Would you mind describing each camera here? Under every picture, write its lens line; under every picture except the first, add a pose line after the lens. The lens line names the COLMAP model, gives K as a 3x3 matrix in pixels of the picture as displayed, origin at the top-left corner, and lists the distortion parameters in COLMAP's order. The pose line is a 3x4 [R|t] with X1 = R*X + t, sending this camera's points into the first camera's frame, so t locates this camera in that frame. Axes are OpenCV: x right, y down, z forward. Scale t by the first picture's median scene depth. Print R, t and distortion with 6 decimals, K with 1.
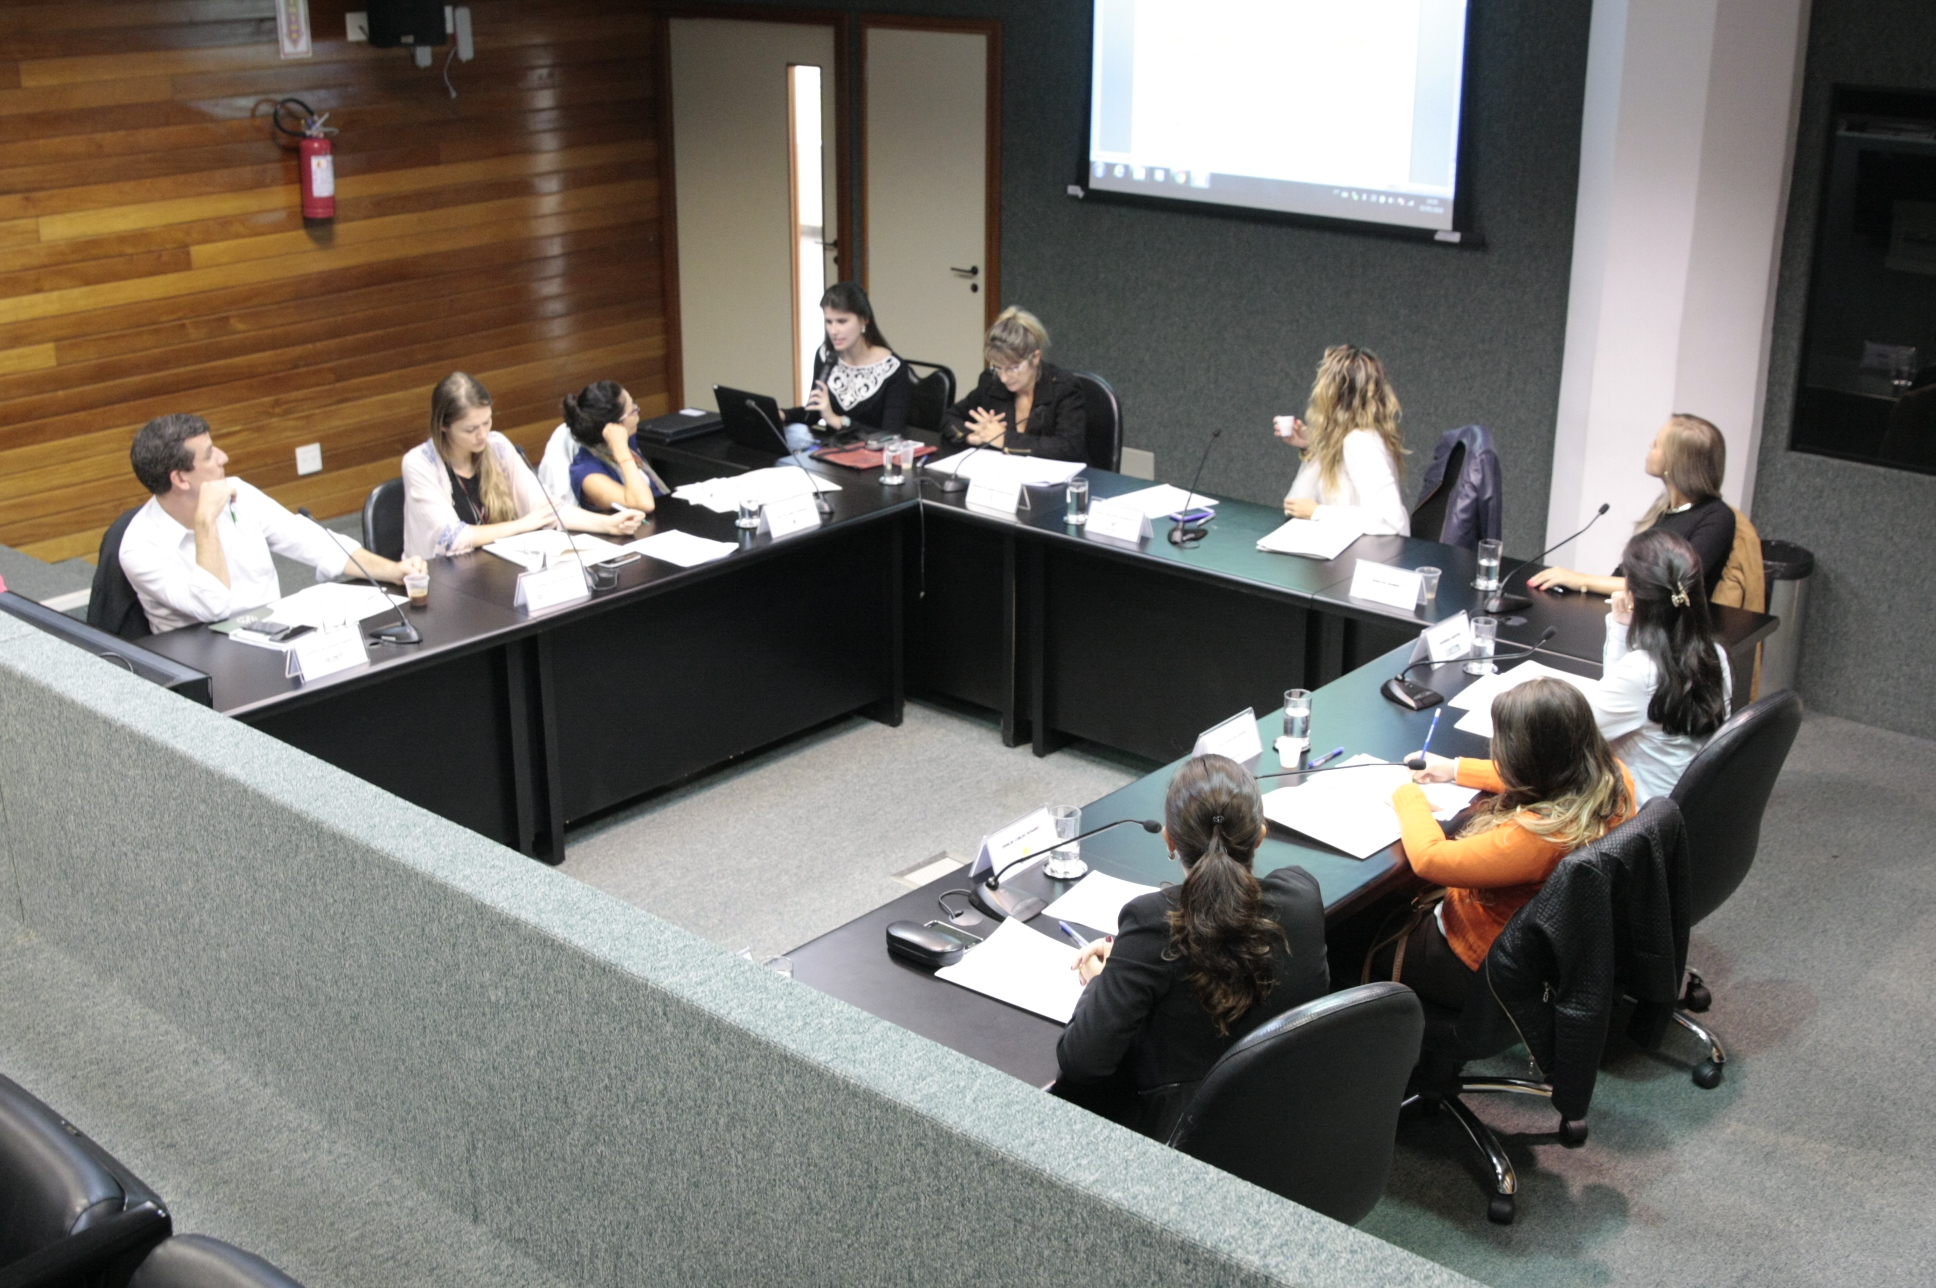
lens RADIAL K [[2147.6, 0, 968.0], [0, 2147.6, 644.0], [0, 0, 1]] dist [-0.102201, 0.136012]
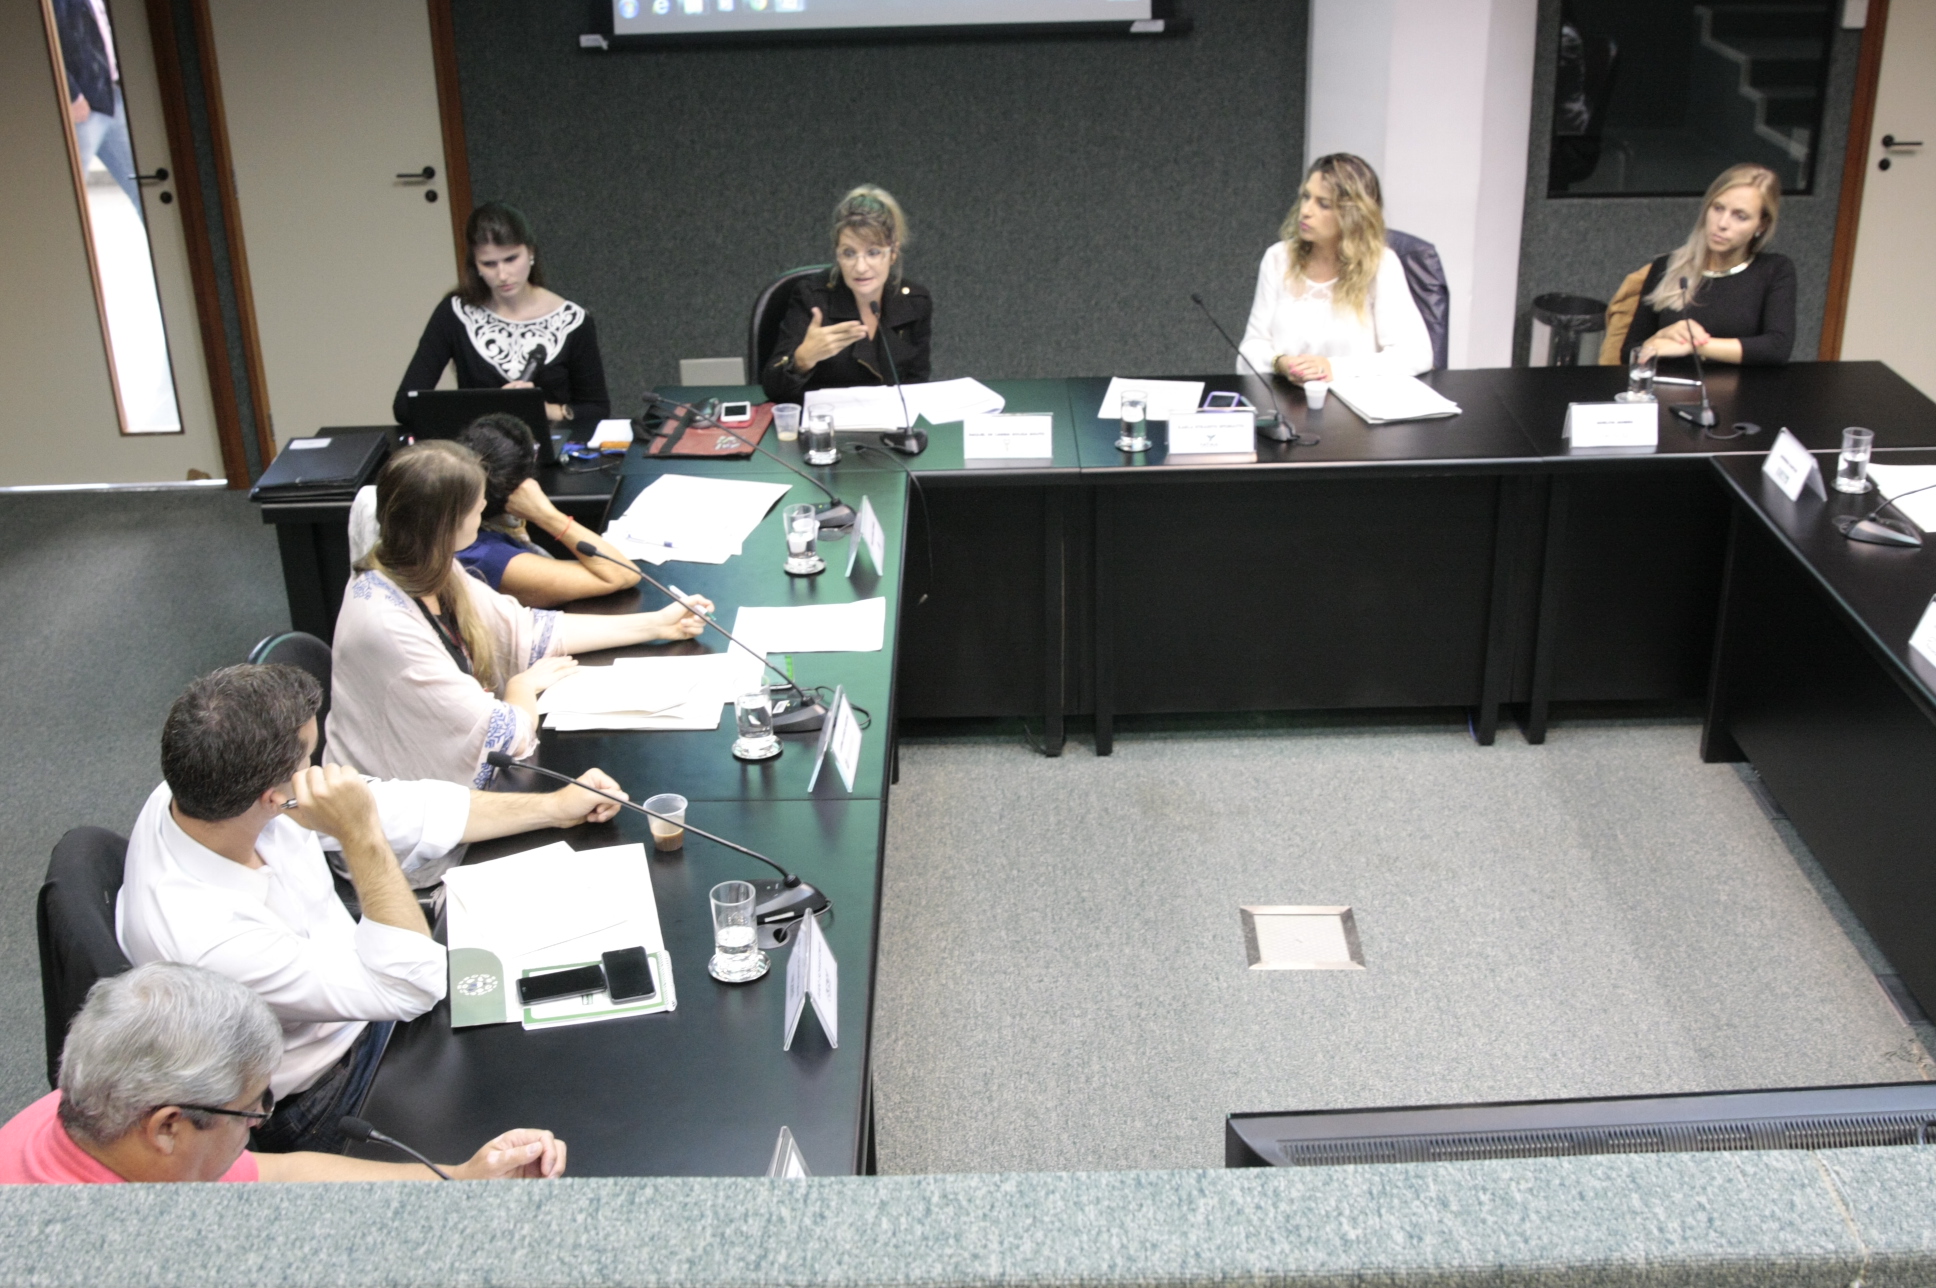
lens RADIAL K [[2147.6, 0, 968.0], [0, 2147.6, 644.0], [0, 0, 1]] dist [-0.102201, 0.136012]
pose [[0.751528, -0.297563, 0.588781, -0.423609], [0.246894, 0.954500, 0.167254, -0.120882], [-0.611759, 0.019670, 0.790799, 0.391373]]
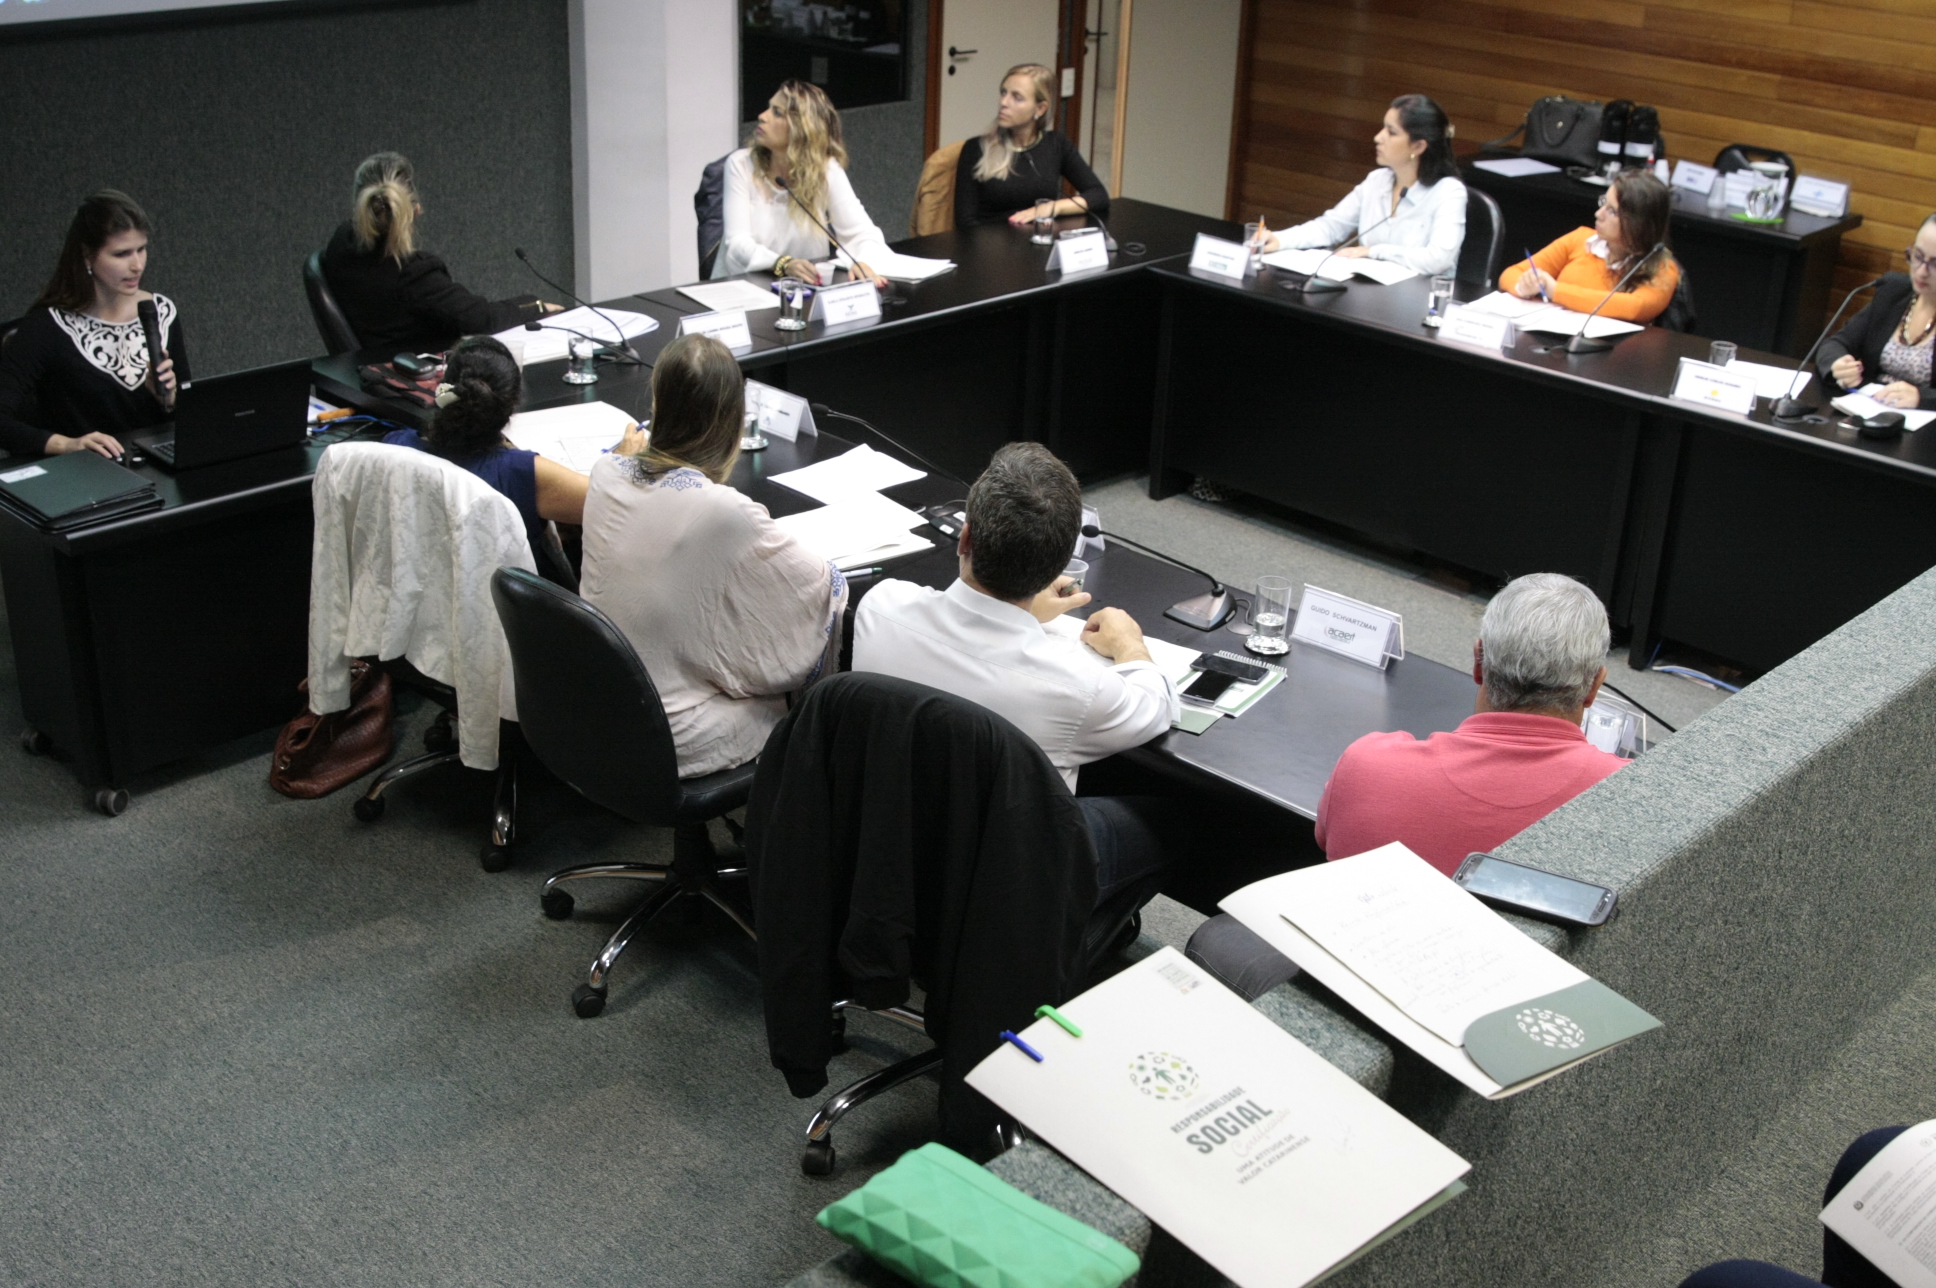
lens RADIAL K [[2147.6, 0, 968.0], [0, 2147.6, 644.0], [0, 0, 1]] dist [-0.102201, 0.136012]
pose [[0.056020, -0.407811, 0.911346, -0.733276], [0.303371, 0.876576, 0.373604, -0.228839], [-0.951225, 0.255546, 0.172824, 0.737049]]
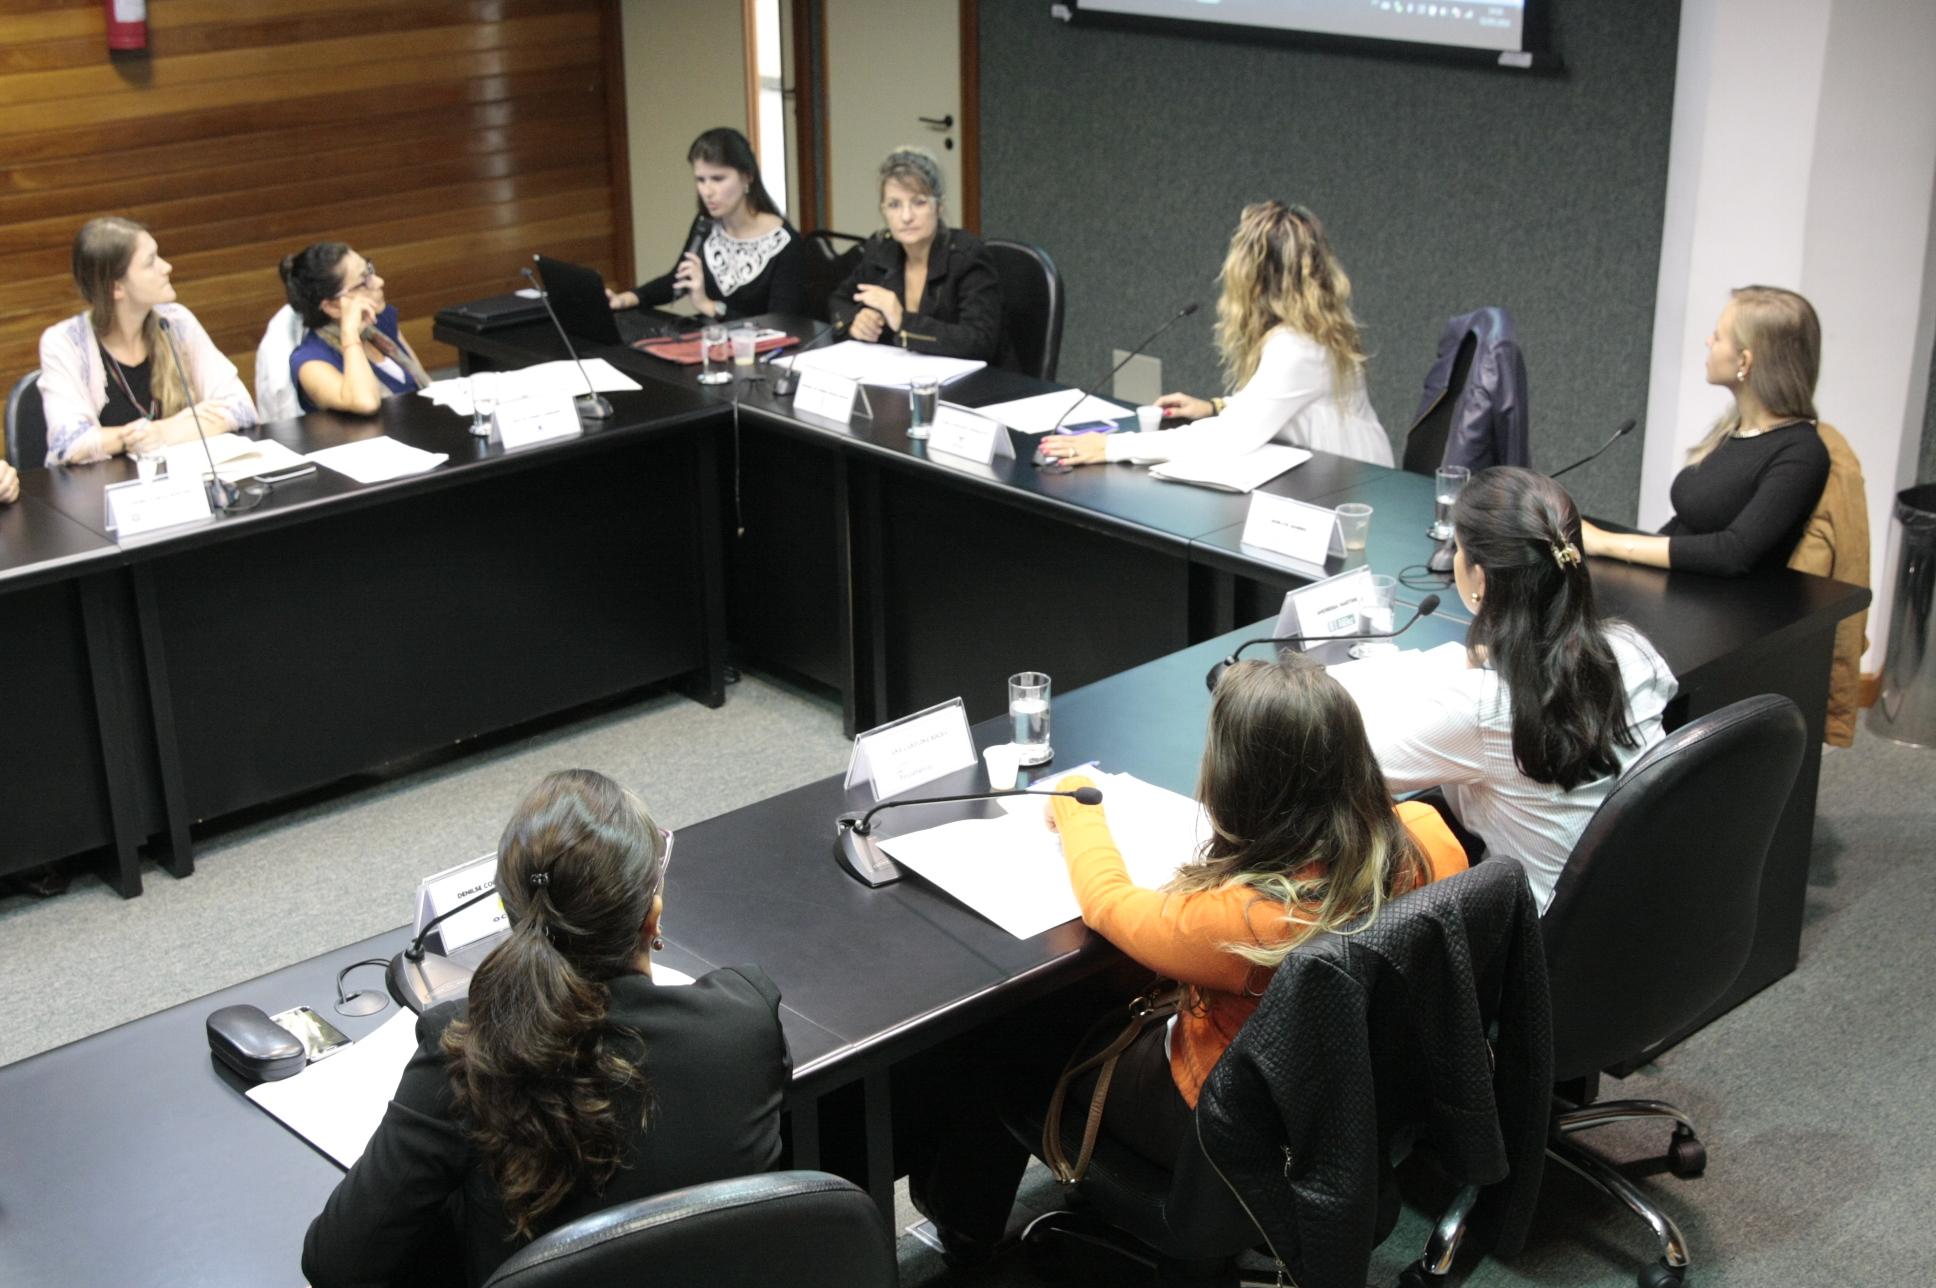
lens RADIAL K [[2429.3, 0, 968.0], [0, 2429.3, 644.0], [0, 0, 1]] dist [-0.055045, 0.044307]
pose [[0.992484, 0.029369, -0.118802, 0.150208], [-0.027770, 0.999500, 0.015091, 0.000904], [0.119186, -0.011678, 0.992803, 0.164437]]
